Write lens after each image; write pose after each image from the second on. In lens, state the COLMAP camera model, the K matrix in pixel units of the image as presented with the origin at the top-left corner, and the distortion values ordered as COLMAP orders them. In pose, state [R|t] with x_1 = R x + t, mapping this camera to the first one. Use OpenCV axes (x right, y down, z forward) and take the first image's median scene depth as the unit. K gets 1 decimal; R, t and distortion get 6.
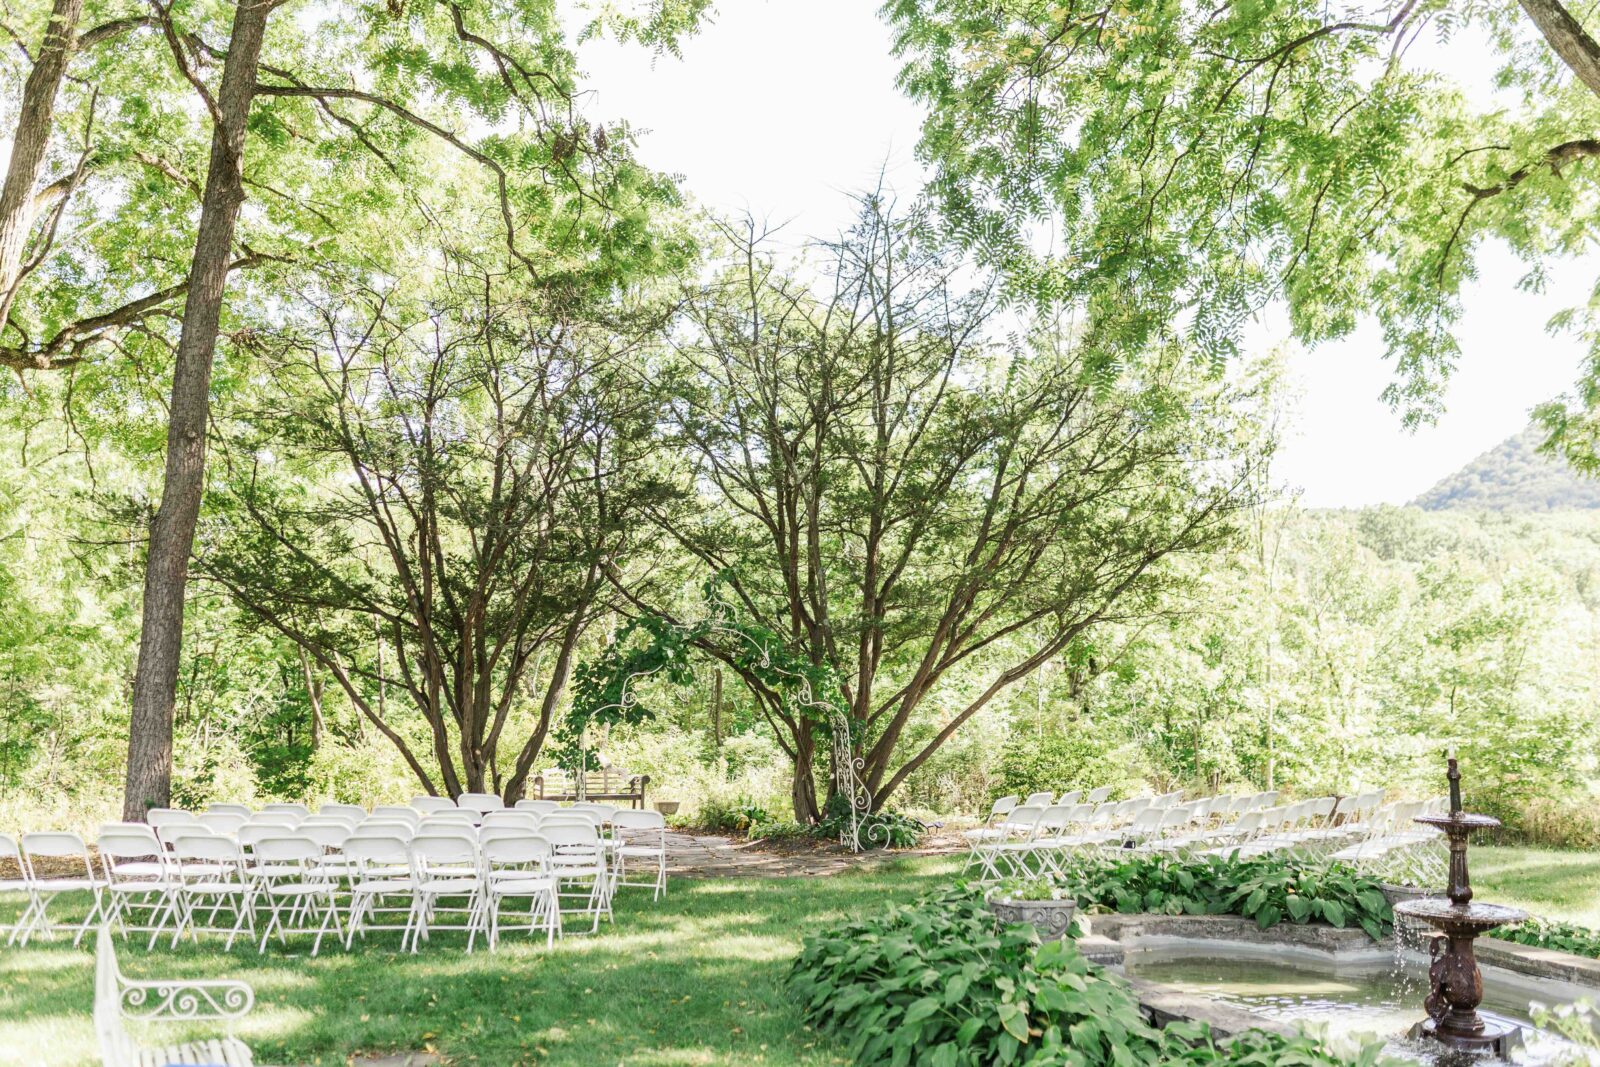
lens RADIAL K [[1500.9, 0, 800.0], [0, 1500.9, 533.5], [0, 0, 1]] dist [0.007335, -0.012508]
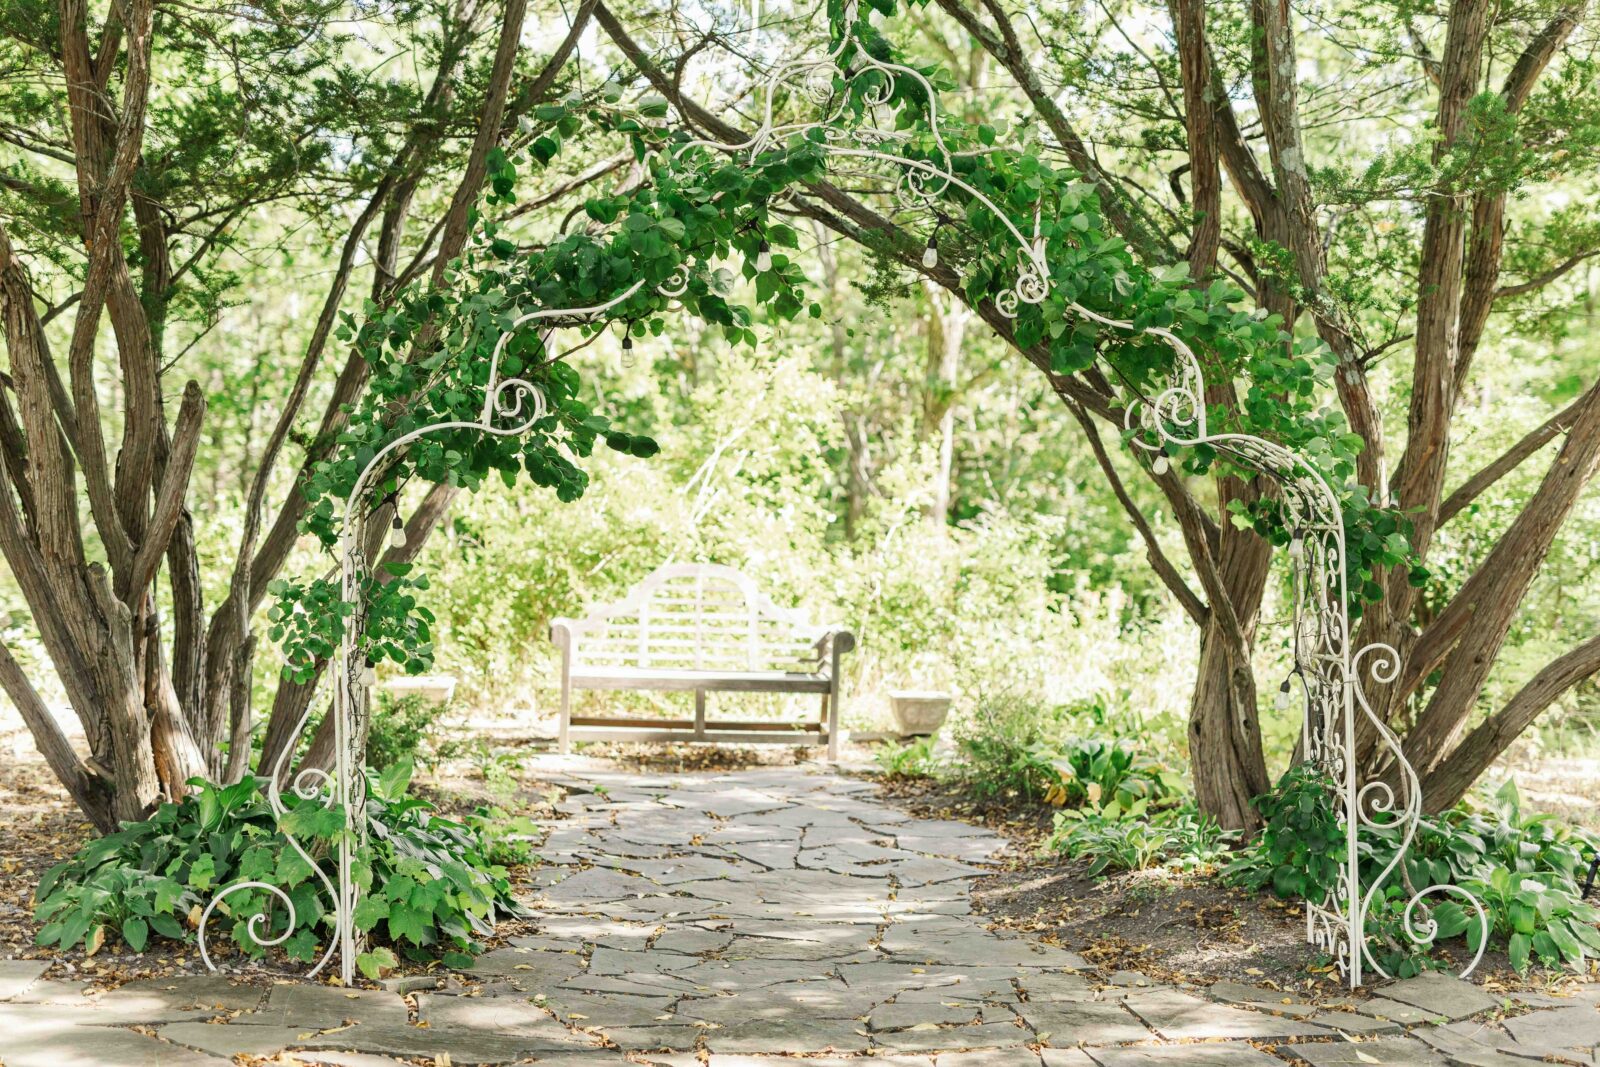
lens RADIAL K [[2433.7, 0, 837.5], [0, 2433.7, 533.6], [0, 0, 1]] dist [-0.024088, 0.047138]
pose [[0.973994, 0.032278, -0.224264, 0.039988], [-0.000067, 0.989842, 0.142175, 0.065048], [0.226575, -0.138462, 0.964102, 0.535284]]
